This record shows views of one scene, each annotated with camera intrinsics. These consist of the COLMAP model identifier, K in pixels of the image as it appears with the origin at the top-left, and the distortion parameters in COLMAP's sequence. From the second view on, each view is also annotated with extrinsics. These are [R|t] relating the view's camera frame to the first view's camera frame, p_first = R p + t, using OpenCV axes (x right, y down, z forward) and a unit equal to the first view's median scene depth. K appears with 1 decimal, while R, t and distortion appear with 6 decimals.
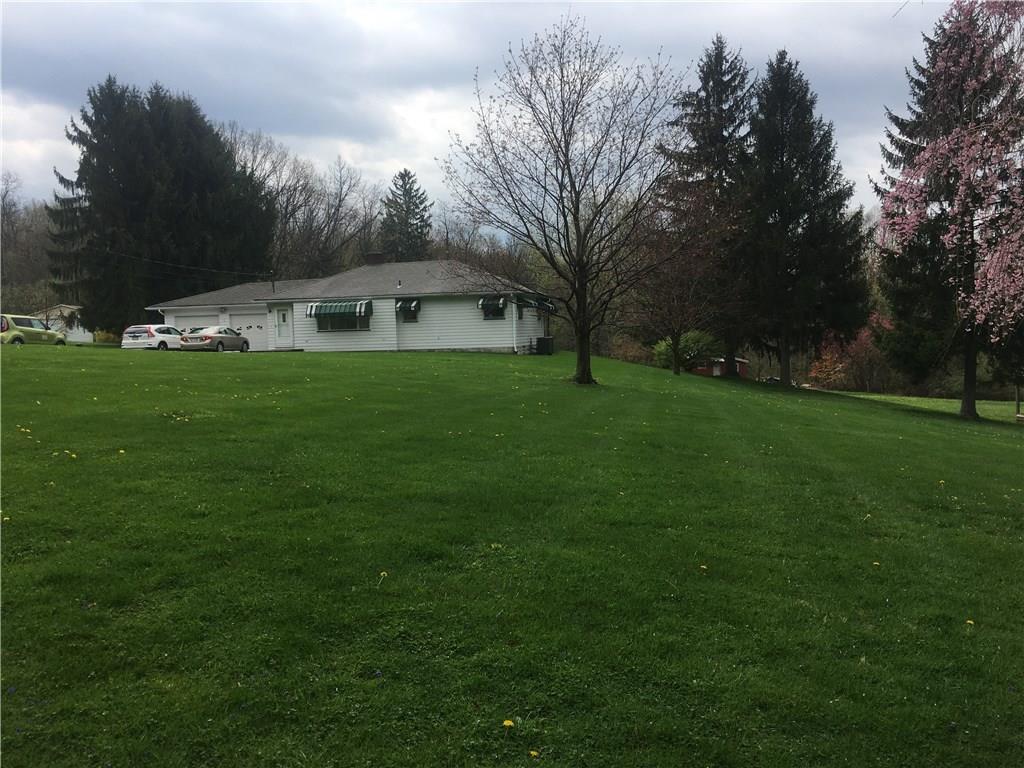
lens RADIAL K [[882.1, 0, 512.0], [0, 882.1, 384.0], [0, 0, 1]] dist [0.059272, -0.088447]
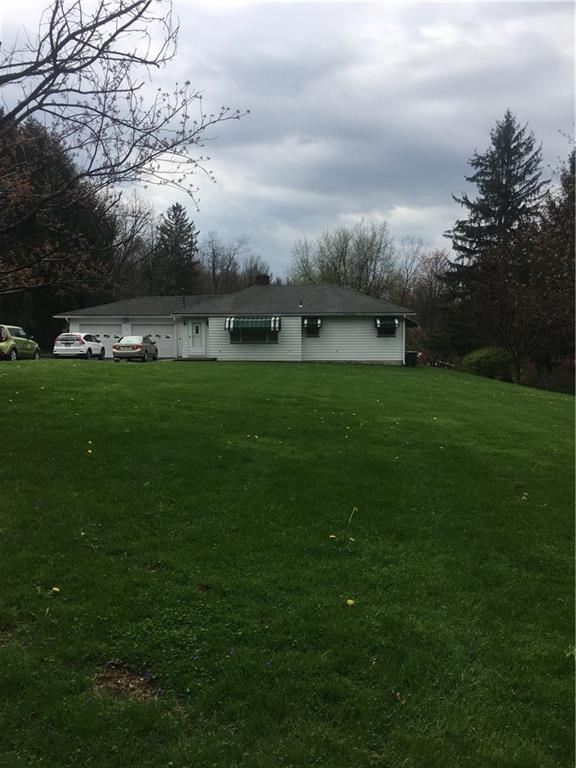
lens RADIAL K [[661.5, 0, 288.0], [0, 661.5, 384.0], [0, 0, 1]] dist [0.059272, -0.088447]
pose [[0.989292, 0.016748, 0.144983, -0.255803], [-0.019399, 0.999669, 0.016890, -0.021037], [-0.144652, -0.019521, 0.989290, 0.131744]]
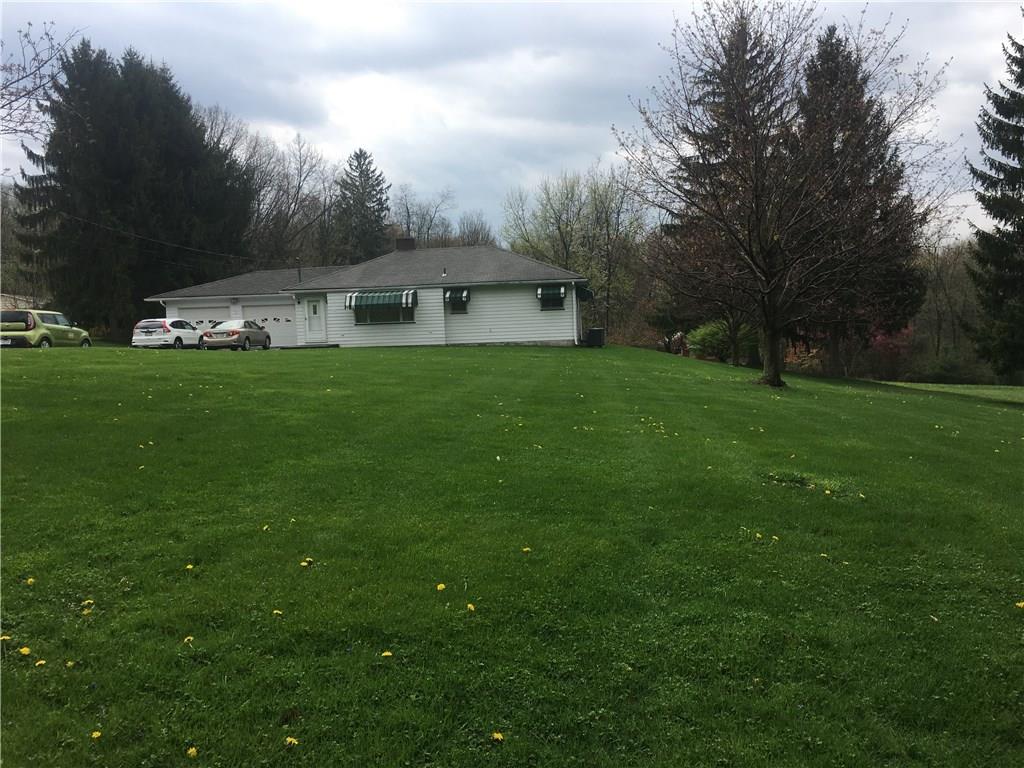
lens RADIAL K [[882.1, 0, 512.0], [0, 882.1, 384.0], [0, 0, 1]] dist [0.059272, -0.088447]
pose [[0.995292, -0.014678, 0.095804, -0.140049], [0.013038, 0.999758, 0.017724, -0.011829], [-0.096041, -0.016391, 0.995242, 0.077206]]
